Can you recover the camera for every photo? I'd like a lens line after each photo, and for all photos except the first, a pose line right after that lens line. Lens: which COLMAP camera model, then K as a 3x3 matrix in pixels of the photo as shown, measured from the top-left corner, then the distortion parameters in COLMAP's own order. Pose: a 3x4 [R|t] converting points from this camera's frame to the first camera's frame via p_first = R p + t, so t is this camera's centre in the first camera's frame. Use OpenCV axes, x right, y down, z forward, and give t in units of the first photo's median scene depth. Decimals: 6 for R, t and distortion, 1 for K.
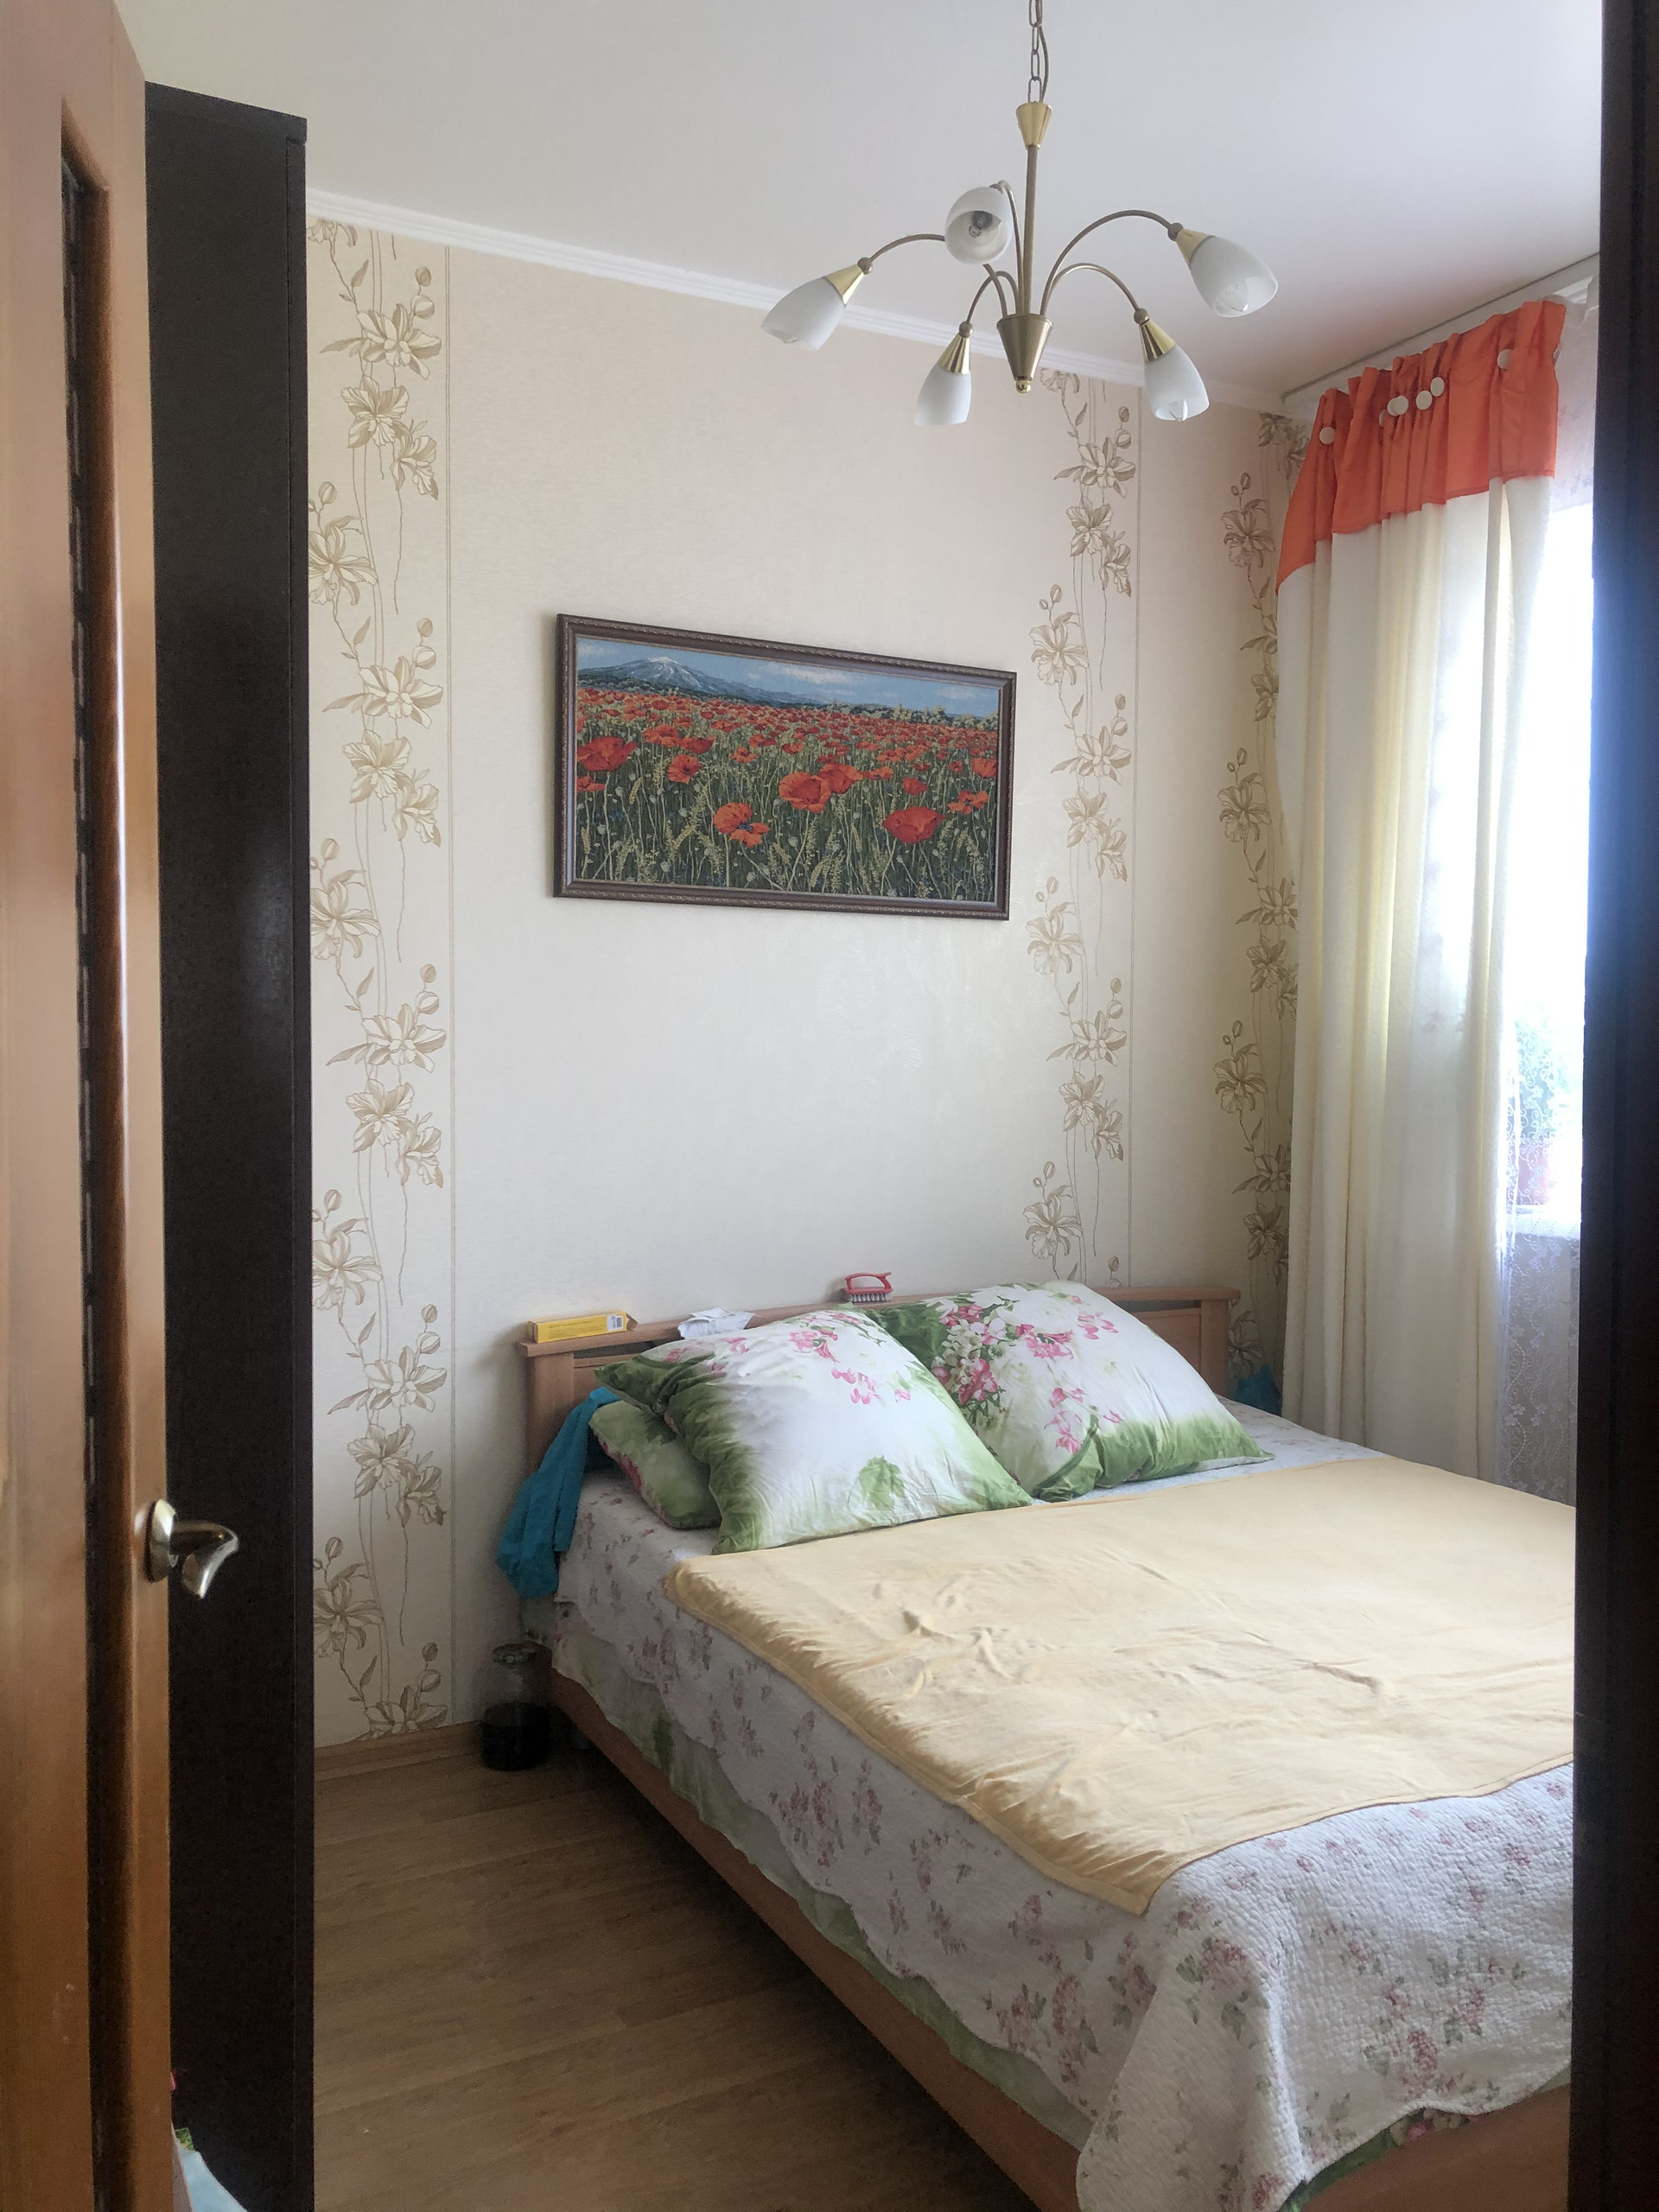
lens RADIAL K [[1824.3, 0, 820.3], [0, 1824.3, 1109.5], [0, 0, 1]] dist [0.030678, -0.012116]
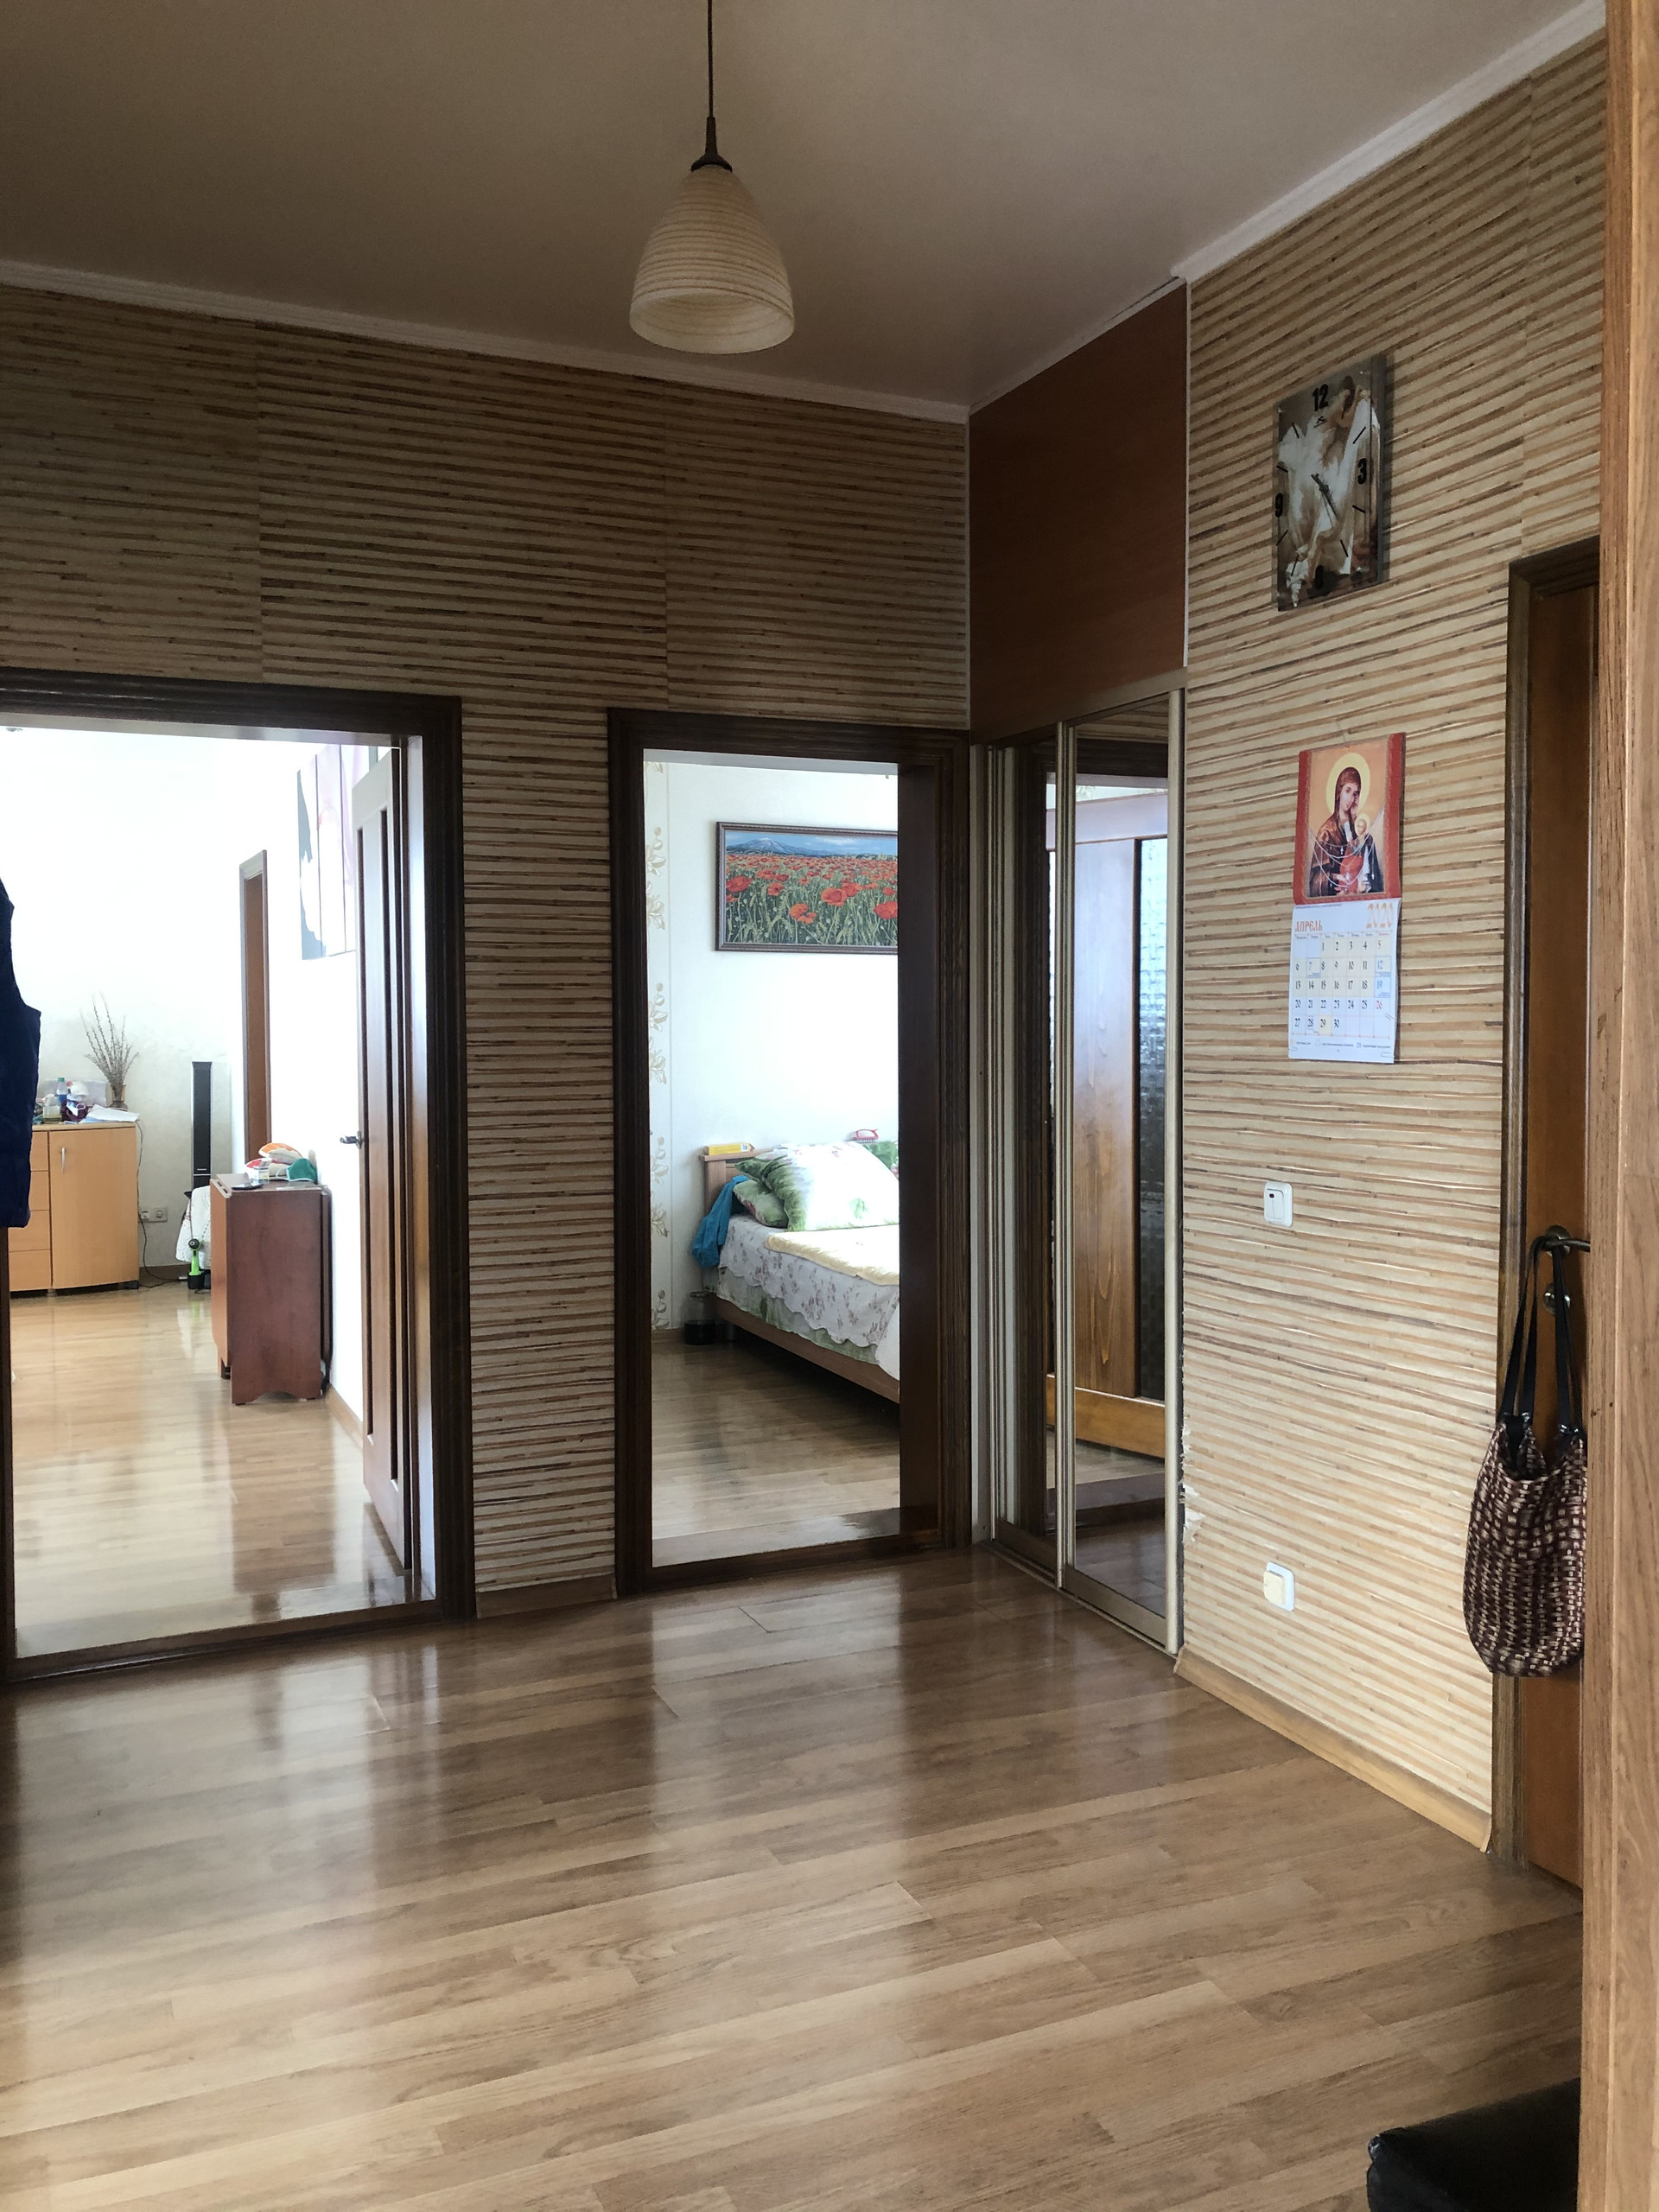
lens RADIAL K [[1824.3, 0, 834.6], [0, 1824.3, 1102.8], [0, 0, 1]] dist [0.030678, -0.012116]
pose [[0.997380, -0.004652, -0.072192, 0.152275], [0.005337, 0.999943, 0.009299, 0.045032], [0.072144, -0.009660, 0.997347, -1.162033]]
